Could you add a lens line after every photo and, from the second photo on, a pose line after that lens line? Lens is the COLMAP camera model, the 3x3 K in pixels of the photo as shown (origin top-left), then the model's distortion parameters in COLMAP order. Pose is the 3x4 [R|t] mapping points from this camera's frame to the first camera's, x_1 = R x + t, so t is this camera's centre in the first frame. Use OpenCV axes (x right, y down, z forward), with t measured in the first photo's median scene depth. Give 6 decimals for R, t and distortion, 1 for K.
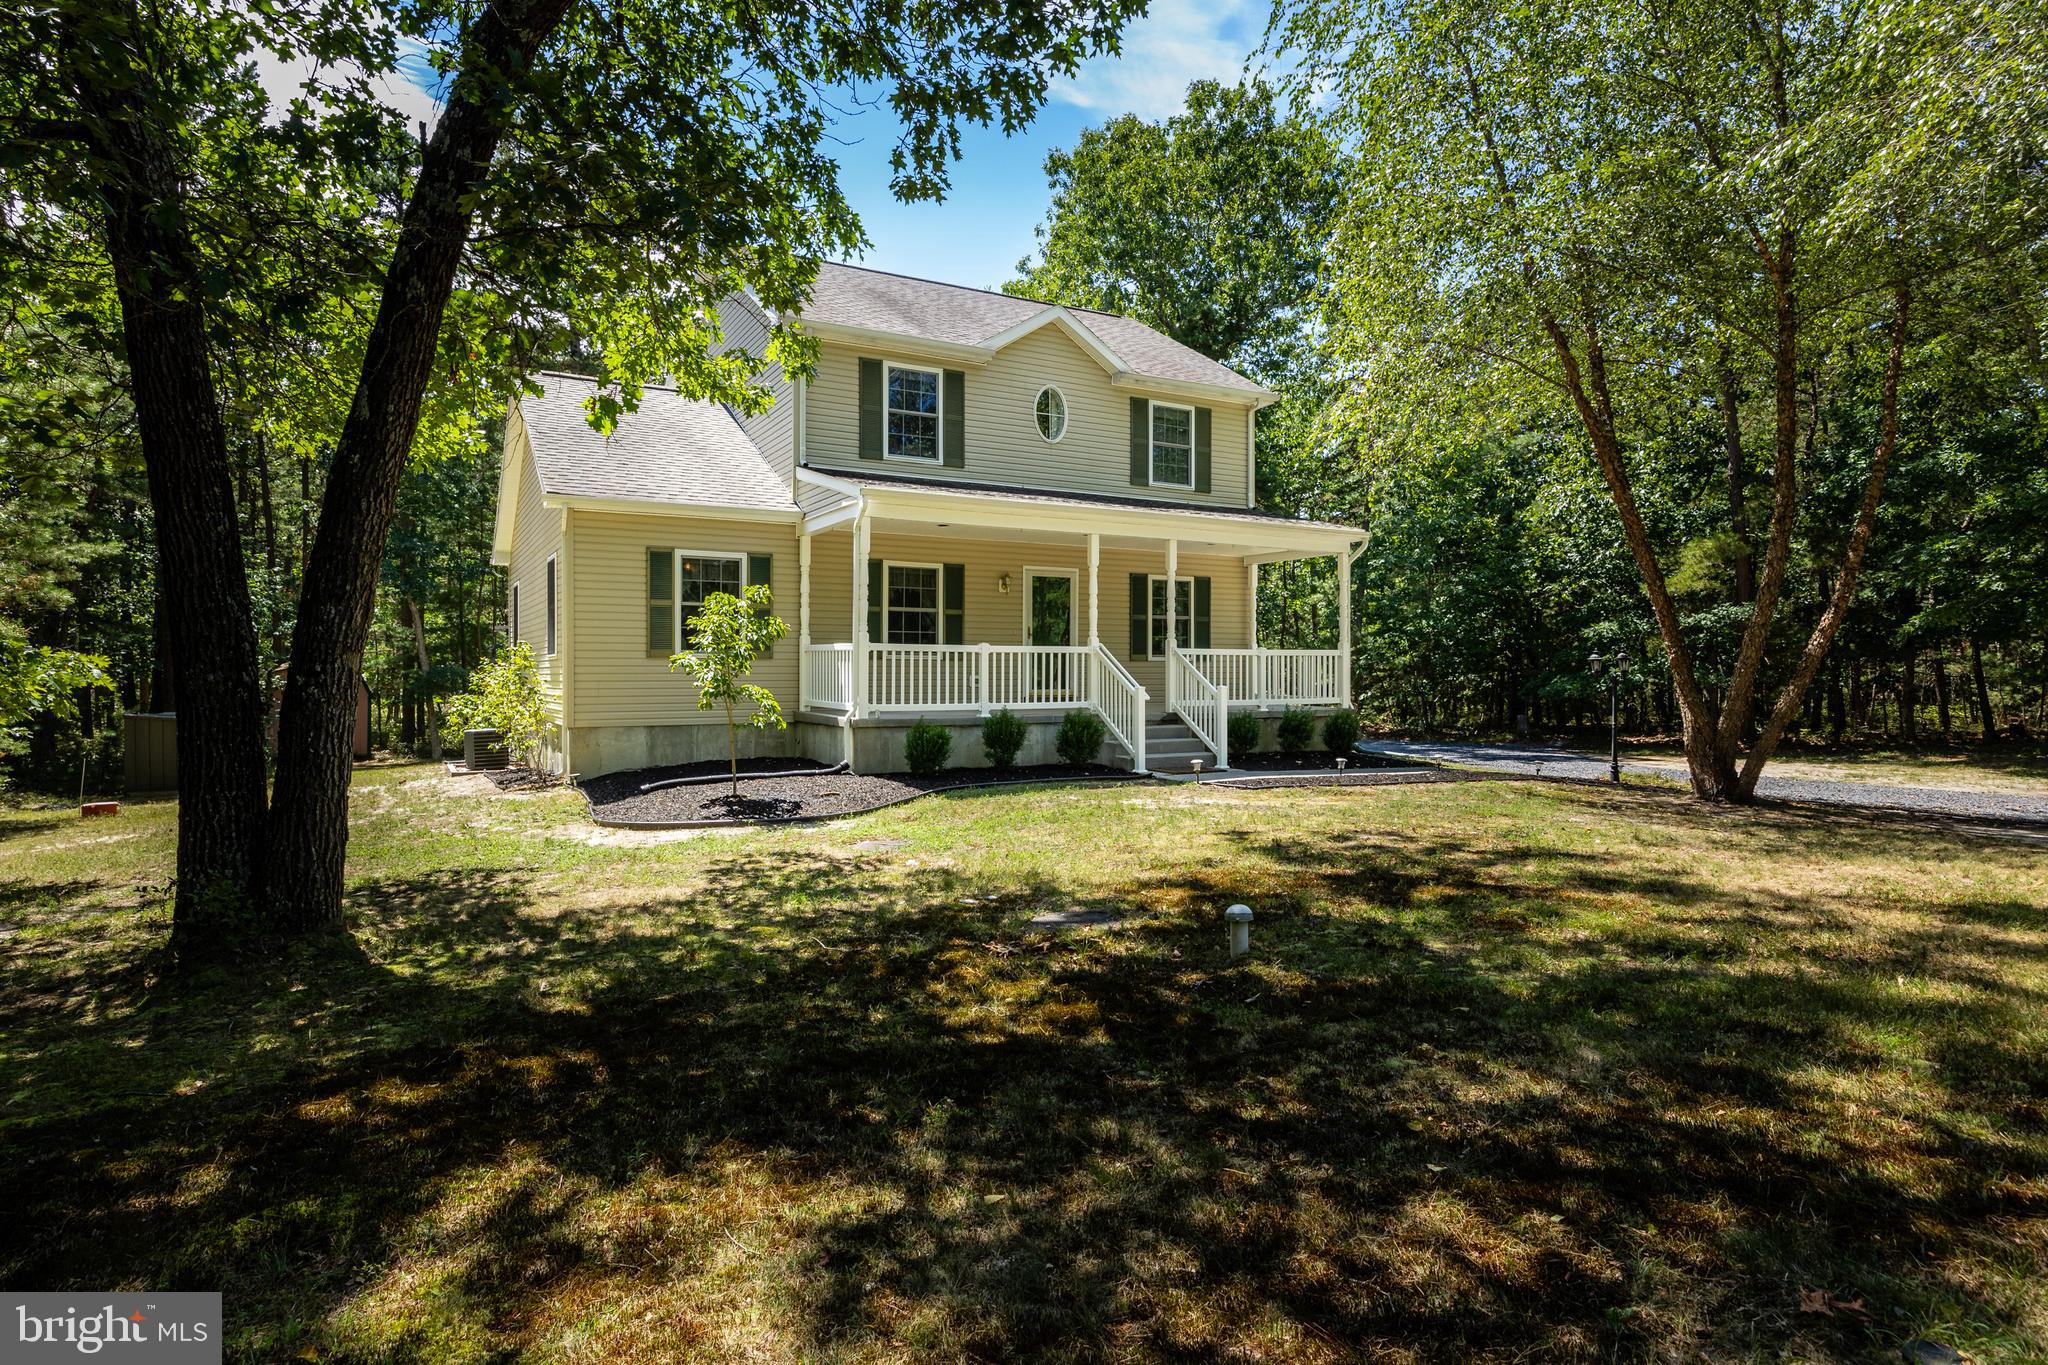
lens RADIAL K [[1048.8, 0, 1023.2], [0, 1048.8, 685.3], [0, 0, 1]] dist [-0.043768, 0.003600]
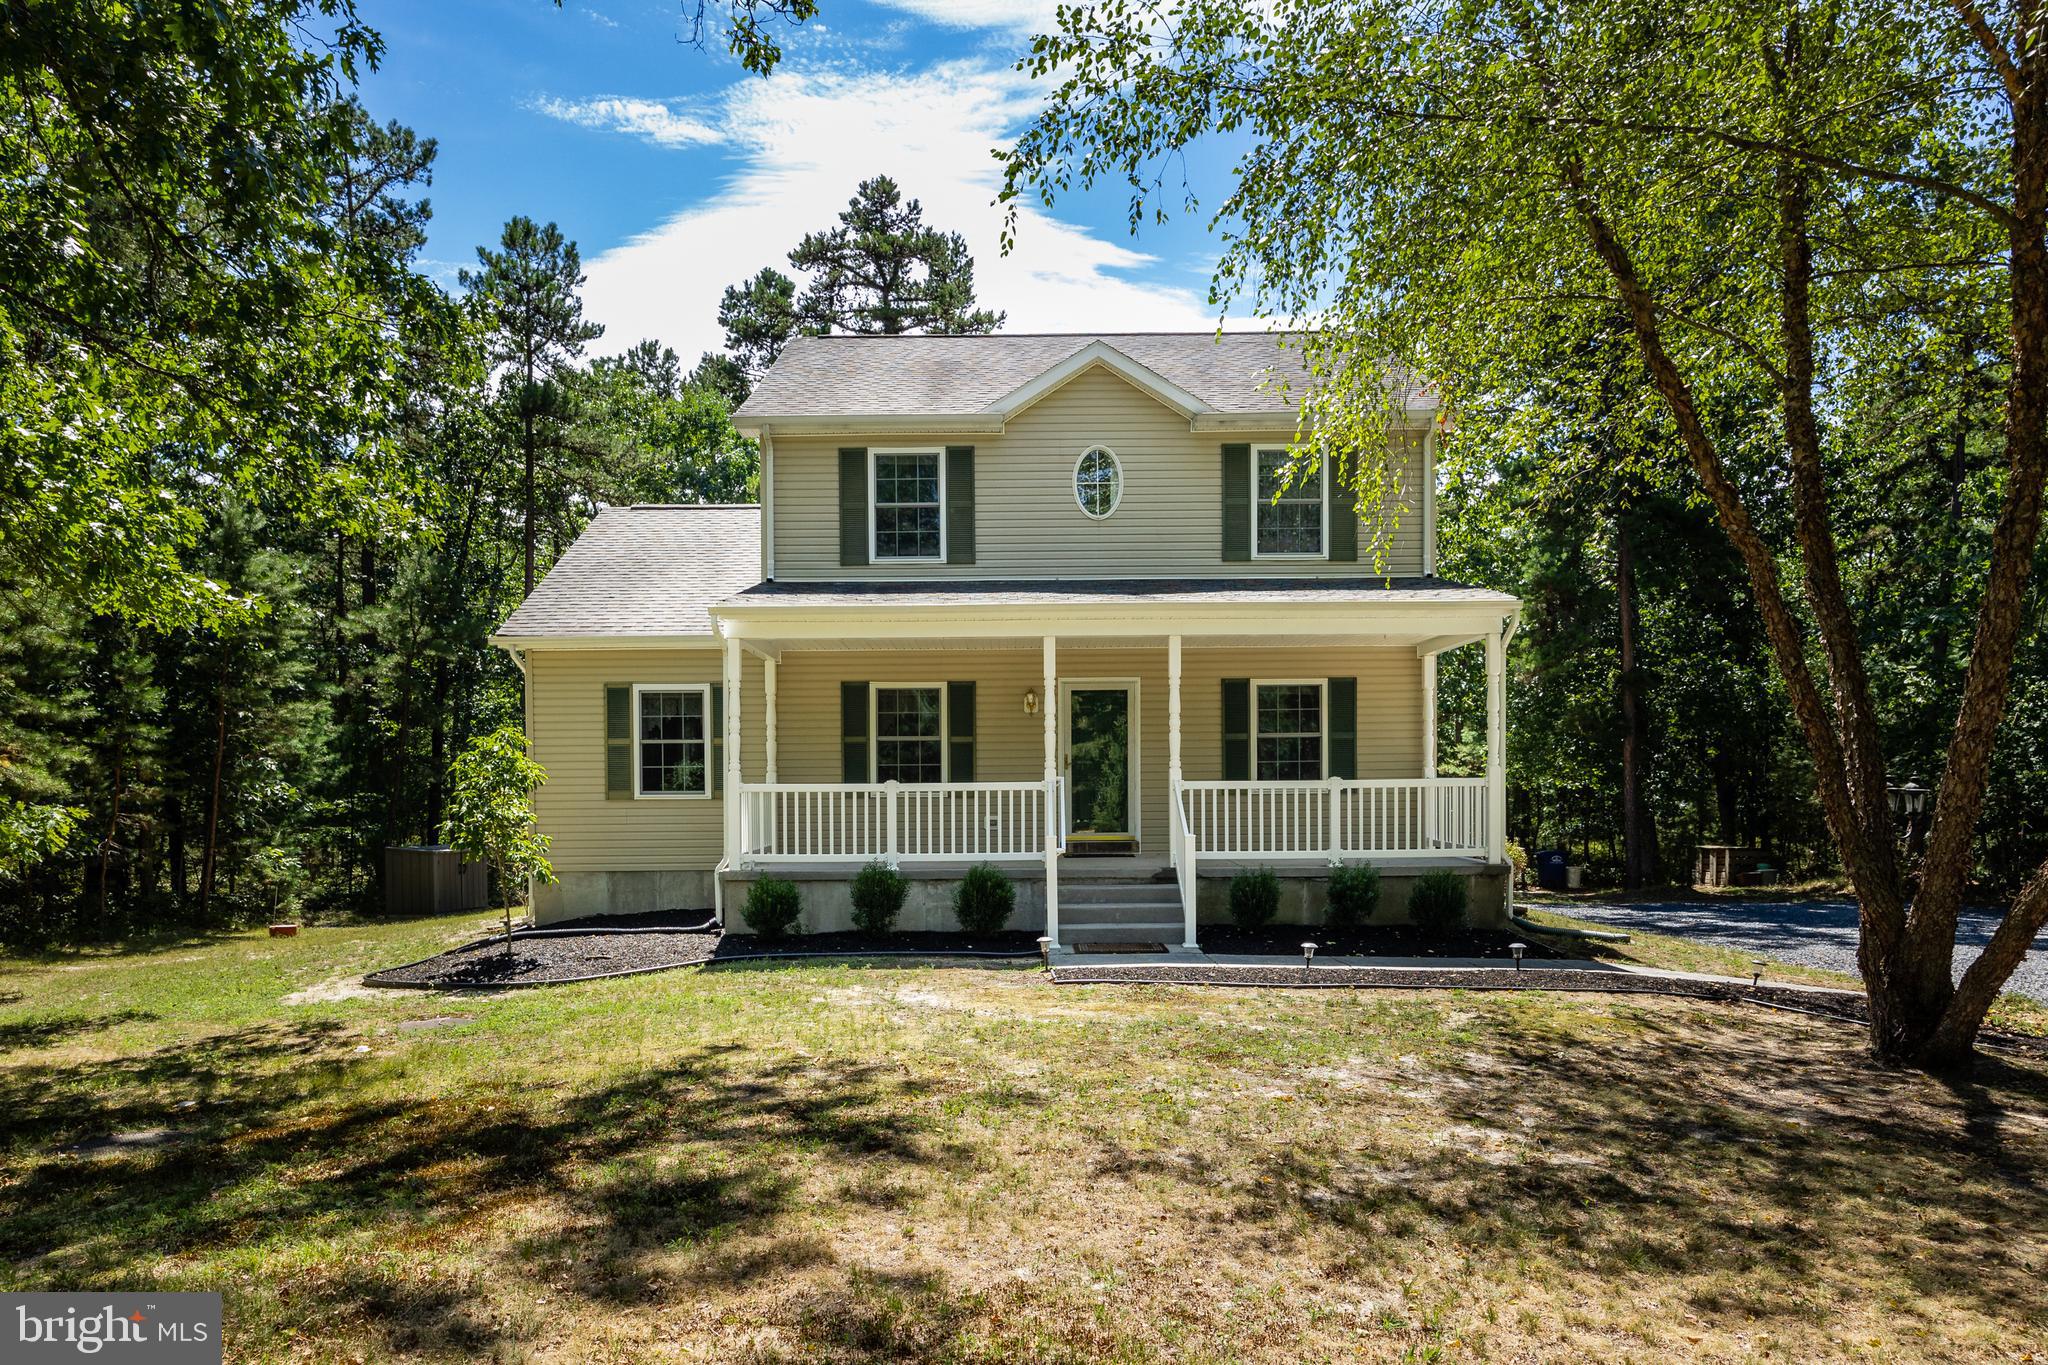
lens RADIAL K [[1178.1, 0, 1024.5], [0, 1178.1, 808.2], [0, 0, 1]] dist [-0.035415, -0.000196]
pose [[0.877997, -0.008641, -0.478587, 0.415922], [0.000712, 0.999860, -0.016747, -0.002078], [0.478665, 0.014363, 0.877880, 0.218824]]
